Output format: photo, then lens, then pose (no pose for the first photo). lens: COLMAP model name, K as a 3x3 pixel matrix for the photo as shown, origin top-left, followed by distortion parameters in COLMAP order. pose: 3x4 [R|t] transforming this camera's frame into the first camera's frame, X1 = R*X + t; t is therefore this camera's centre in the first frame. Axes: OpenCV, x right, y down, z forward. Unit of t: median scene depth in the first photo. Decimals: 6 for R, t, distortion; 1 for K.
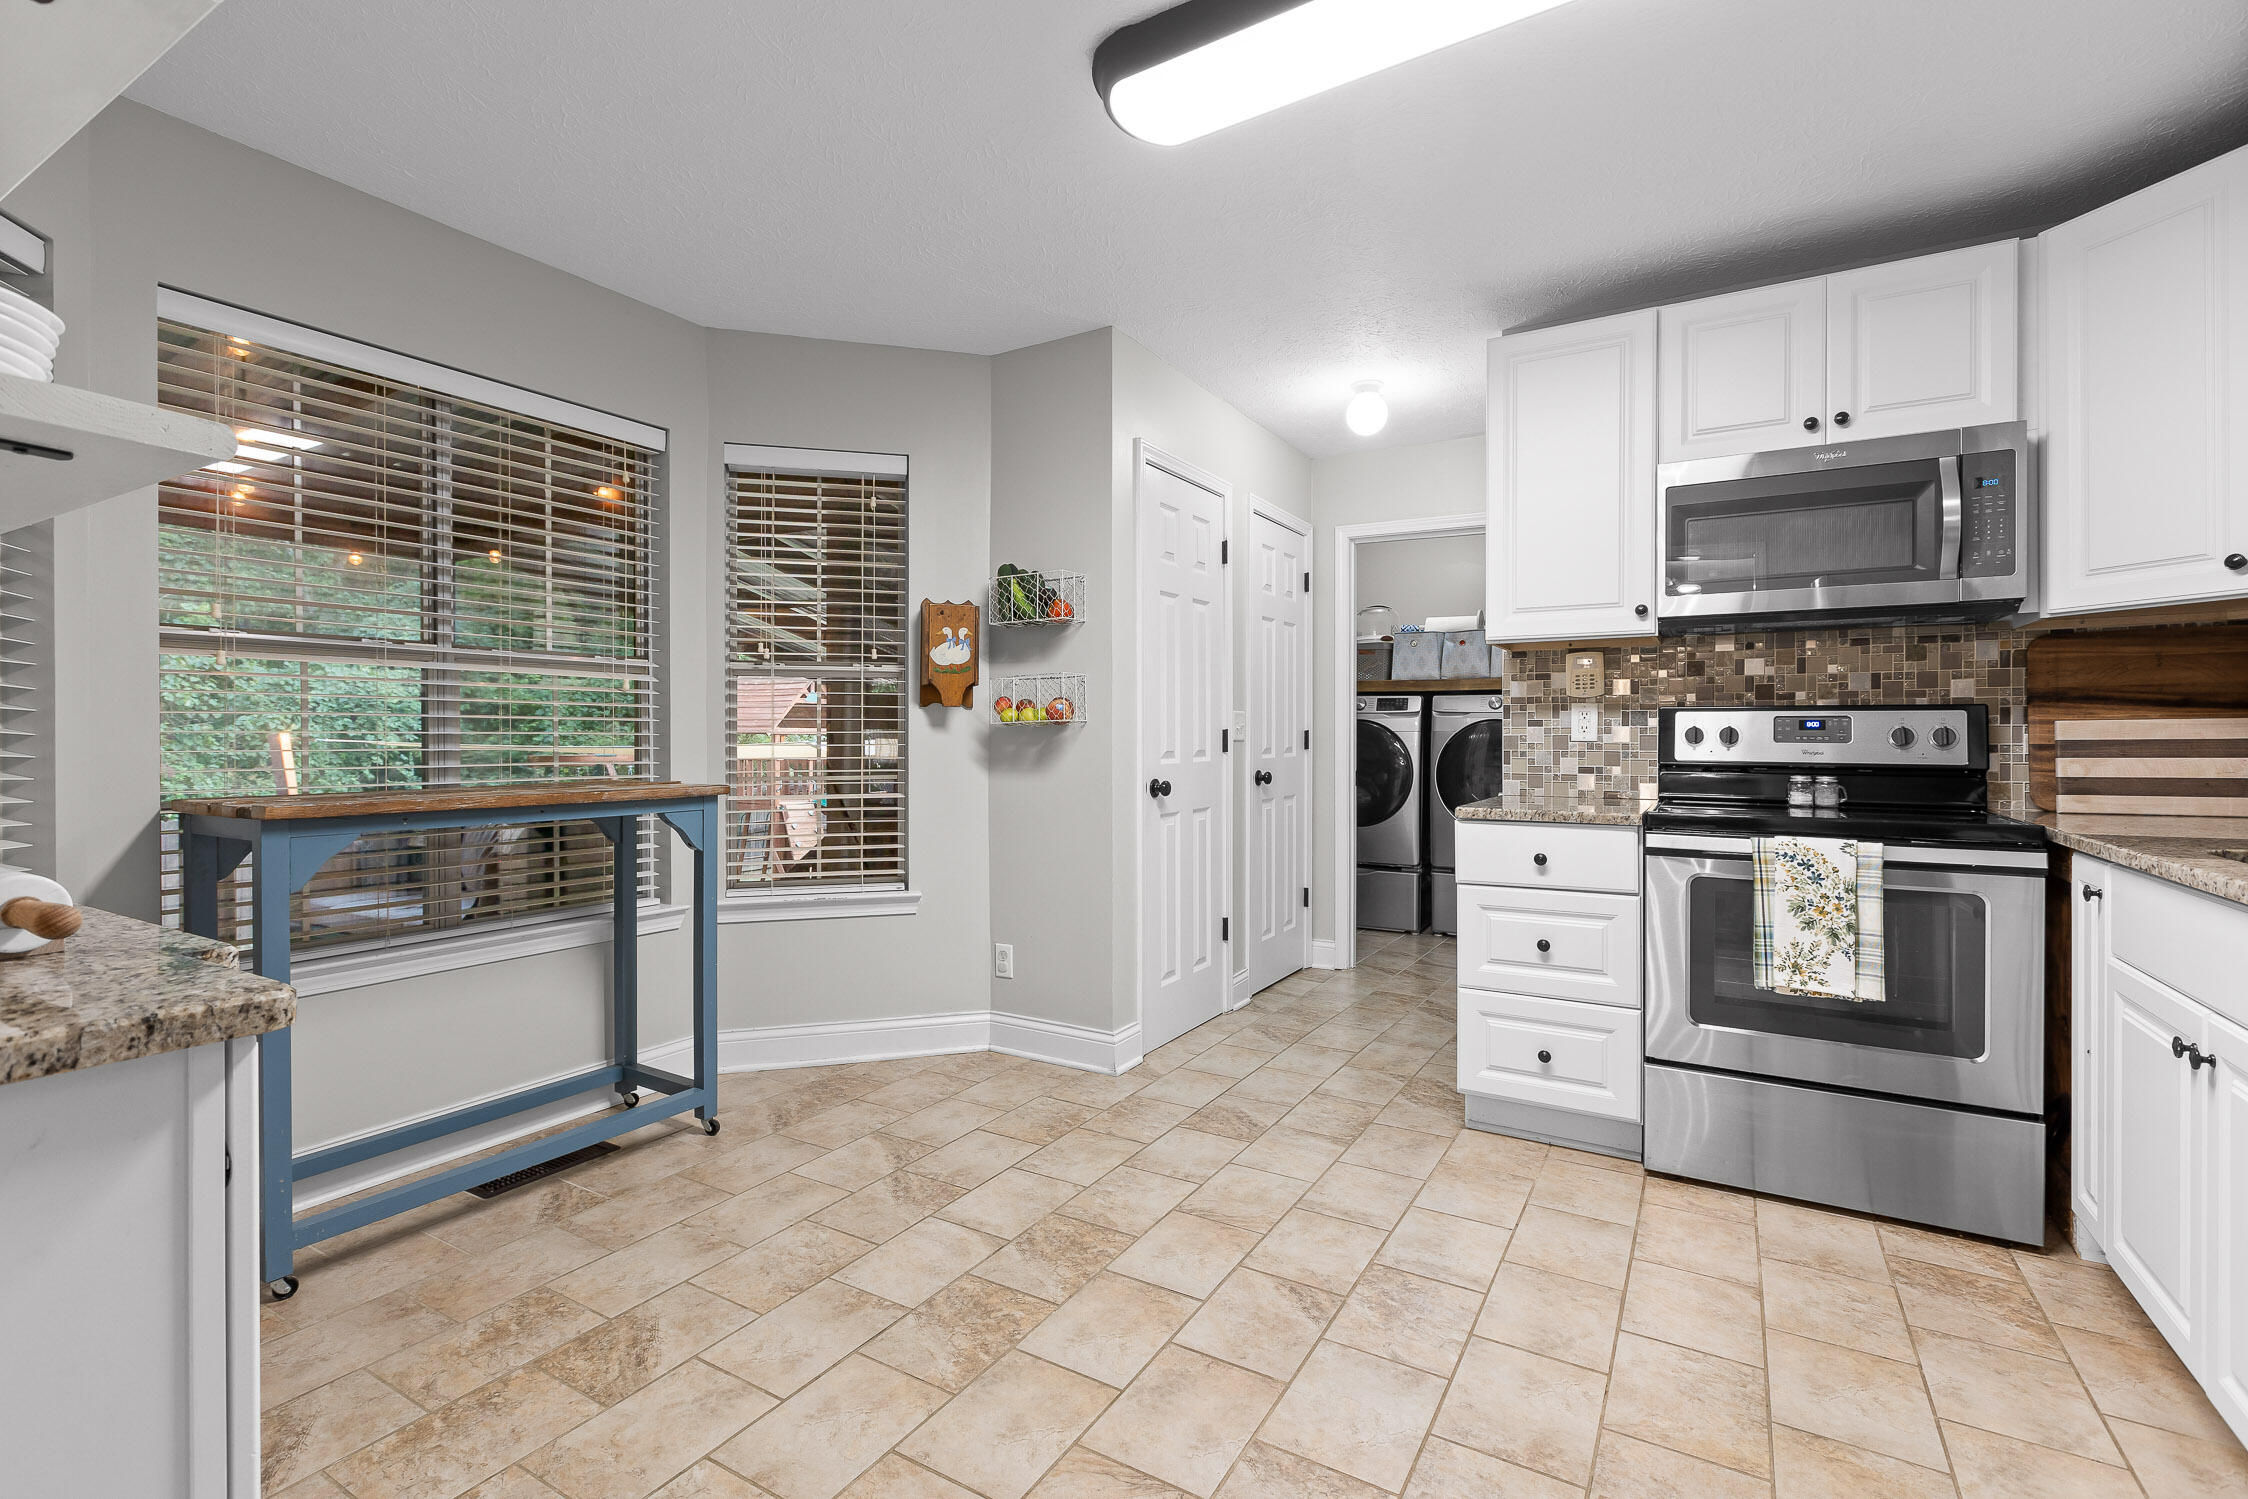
lens RADIAL K [[1019.3, 0, 1122.8], [0, 1019.3, 742.3], [0, 0, 1]] dist [0.001462, -0.001716]
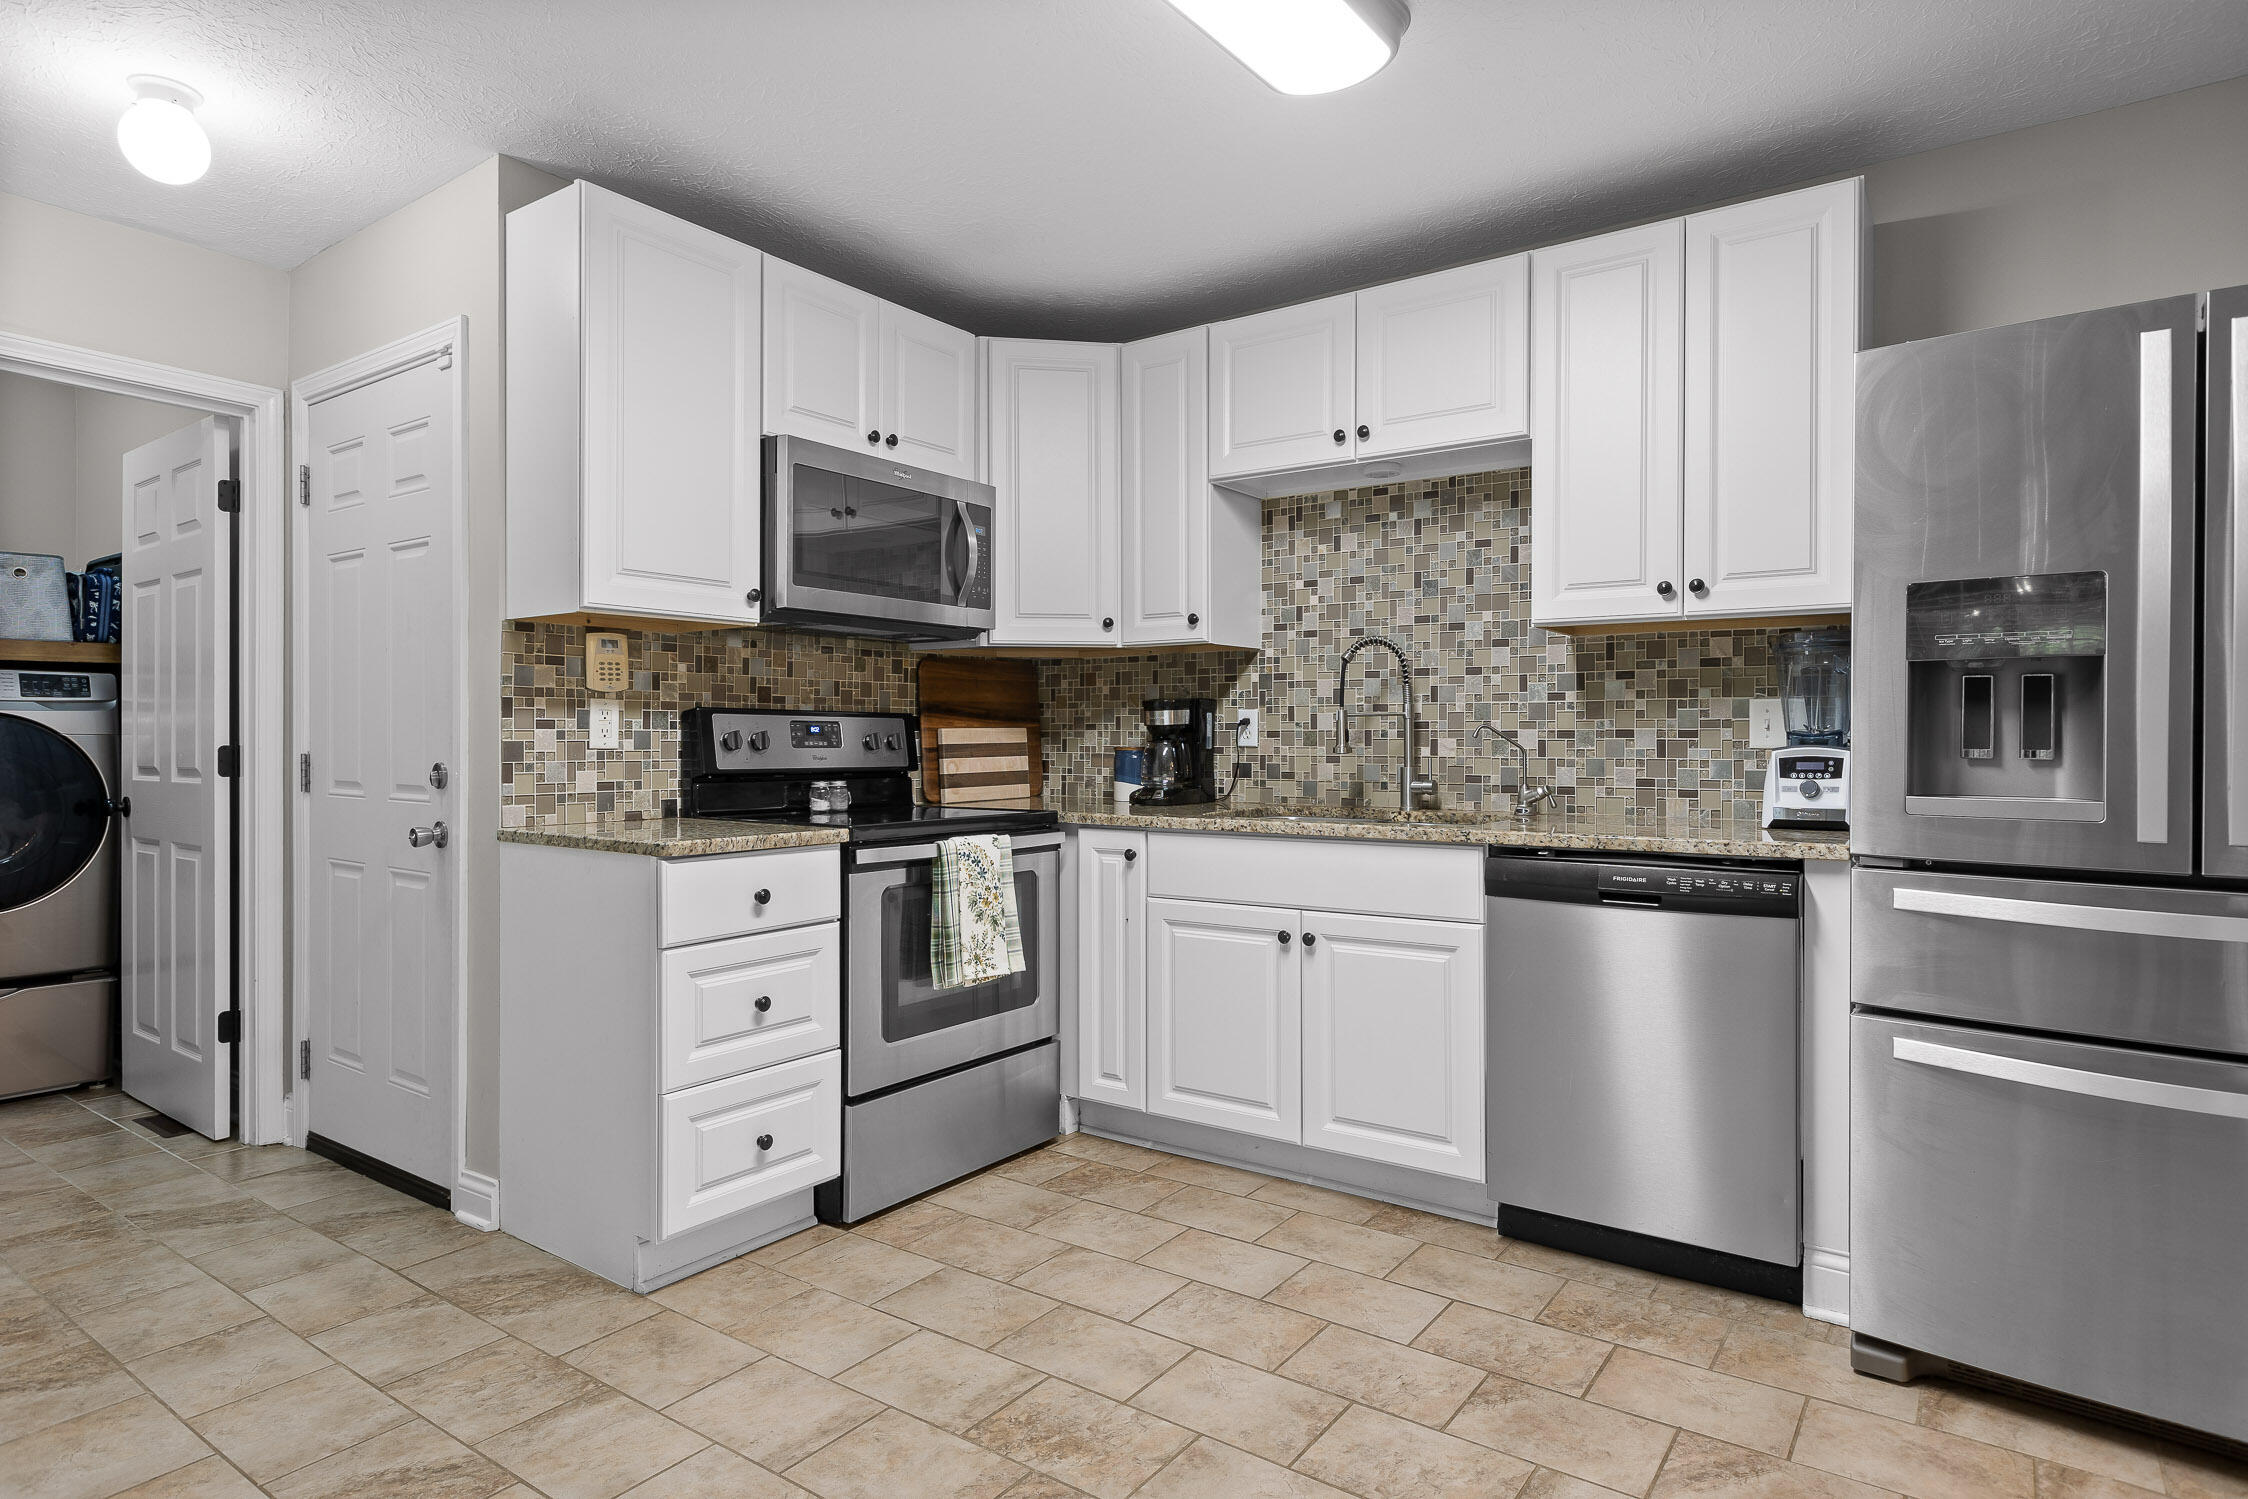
lens RADIAL K [[1222.4, 0, 1132.9], [0, 1222.4, 745.9], [0, 0, 1]] dist [-0.002126, -0.000252]
pose [[0.081796, -0.005221, 0.996635, -0.491262], [0.008392, 0.999954, 0.004550, -0.004577], [-0.996614, 0.007992, 0.081836, 0.601764]]
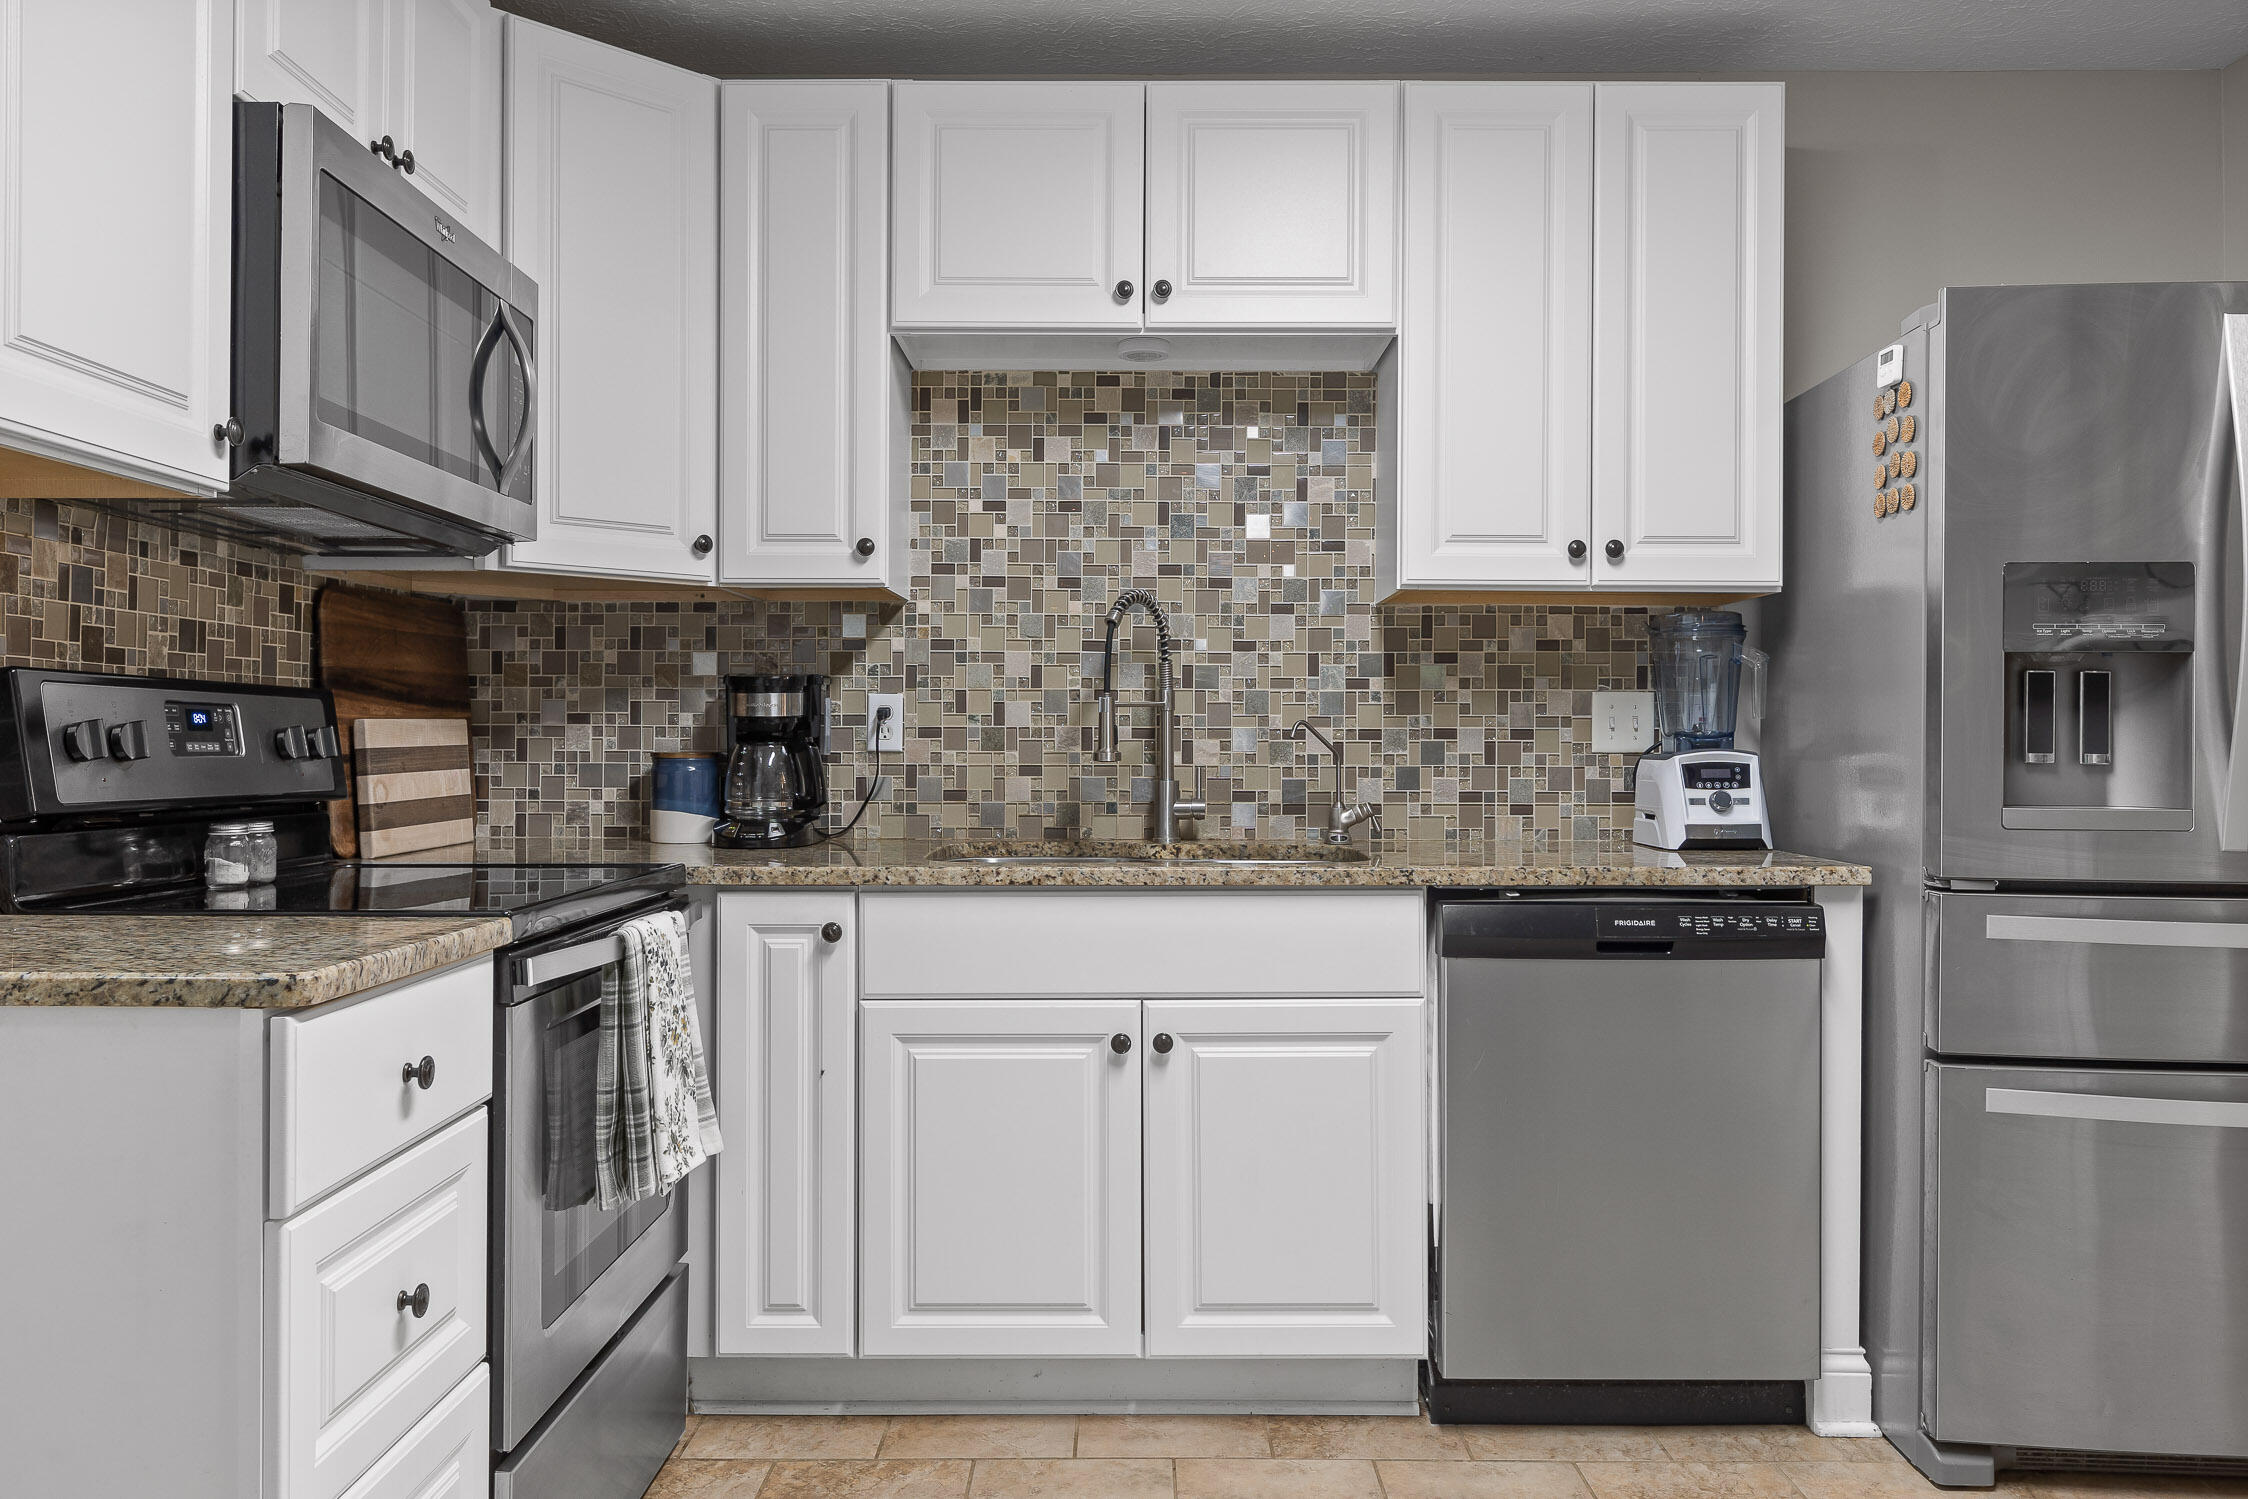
lens RADIAL K [[1655.3, 0, 1132.5], [0, 1655.3, 739.6], [0, 0, 1]] dist [0.001987, -0.004093]
pose [[-0.504969, 0.000343, 0.863137, -0.235800], [0.005615, 0.999980, 0.002887, -0.007536], [-0.863119, 0.006304, -0.504961, 1.028256]]
